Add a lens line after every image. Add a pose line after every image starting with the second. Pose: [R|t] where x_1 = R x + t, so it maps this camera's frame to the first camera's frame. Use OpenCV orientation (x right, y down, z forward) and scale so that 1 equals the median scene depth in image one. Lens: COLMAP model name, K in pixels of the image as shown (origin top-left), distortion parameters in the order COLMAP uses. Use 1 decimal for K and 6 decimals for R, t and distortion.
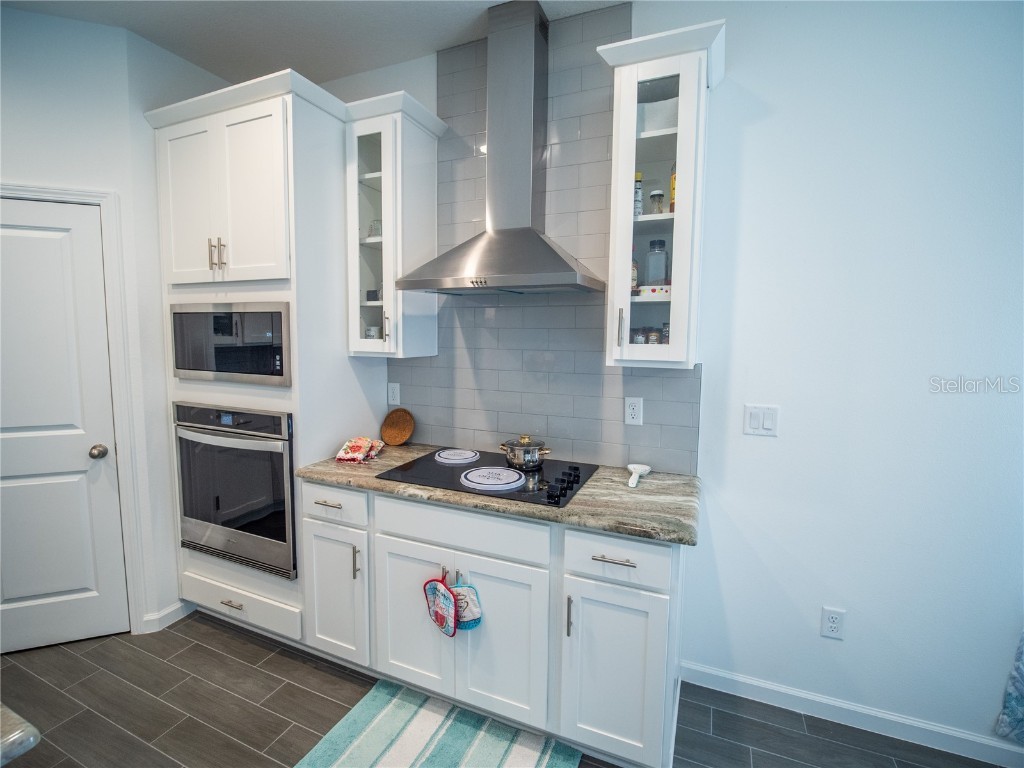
lens RADIAL K [[466.6, 0, 500.2], [0, 466.6, 375.8], [0, 0, 1]] dist [-0.016690, -0.000696]
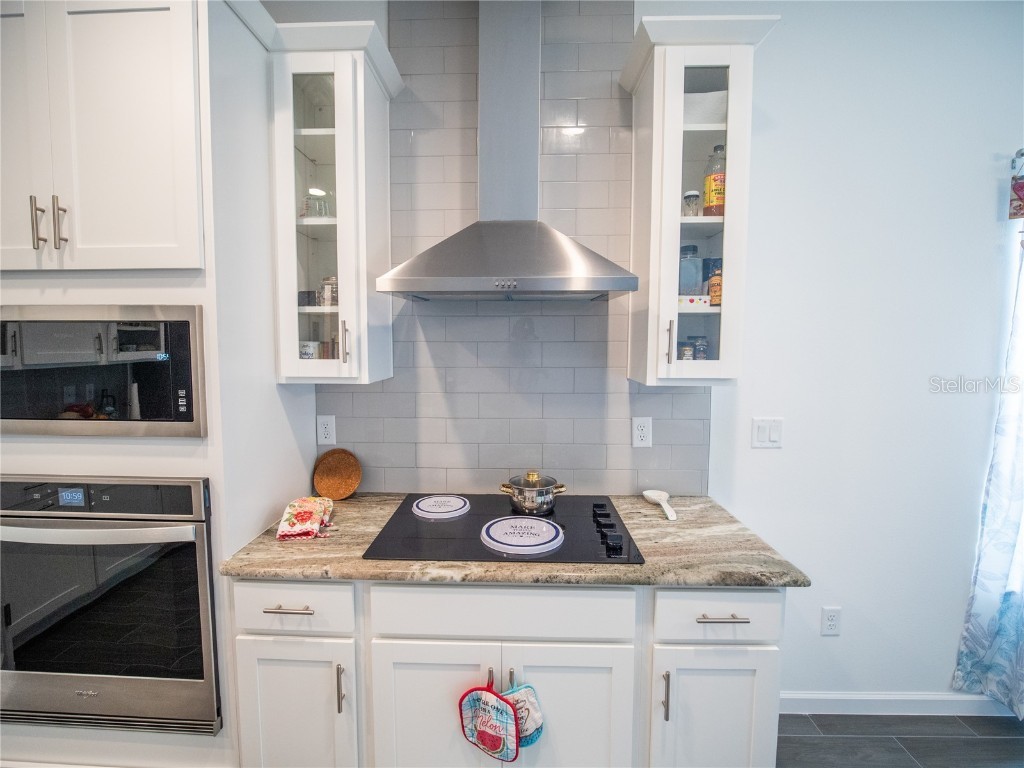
lens RADIAL K [[466.6, 0, 500.2], [0, 466.6, 375.8], [0, 0, 1]] dist [-0.016690, -0.000696]
pose [[0.930585, -0.036319, 0.364269, -0.330511], [0.041939, 0.999092, -0.007525, -0.043284], [-0.363665, 0.022280, 0.931263, 0.277615]]
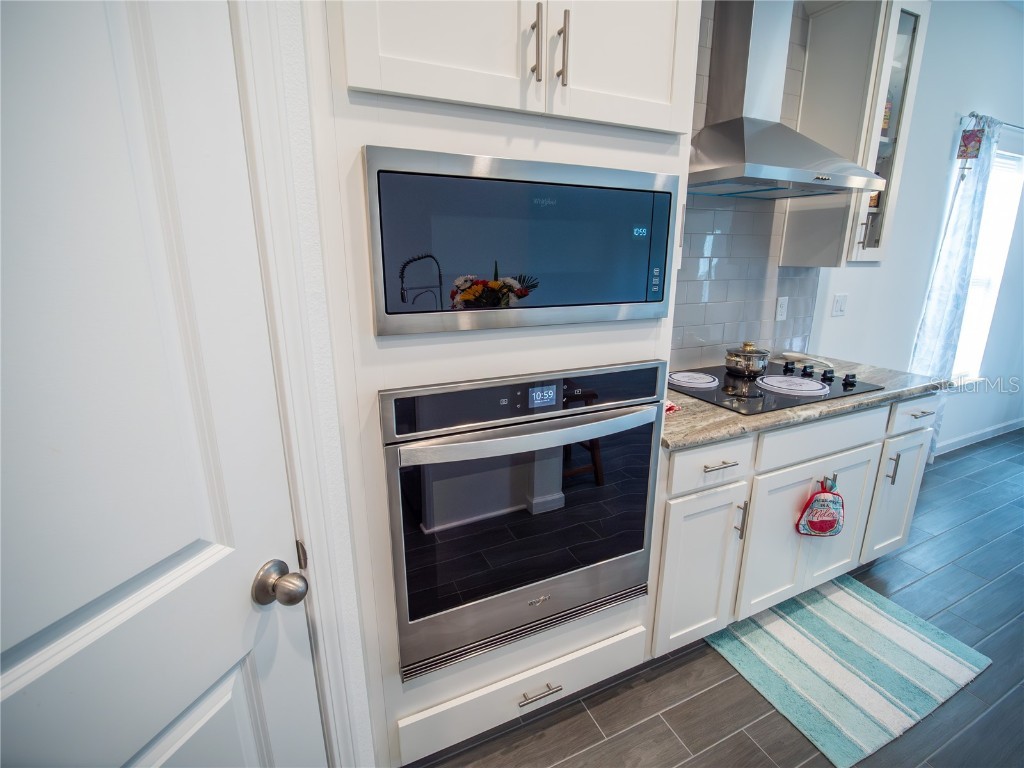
lens RADIAL K [[466.6, 0, 500.2], [0, 466.6, 375.8], [0, 0, 1]] dist [-0.016690, -0.000696]
pose [[0.676099, -0.193147, 0.711044, -1.164175], [0.077272, 0.978295, 0.192269, -0.042107], [-0.732748, -0.075049, 0.676349, 0.793563]]
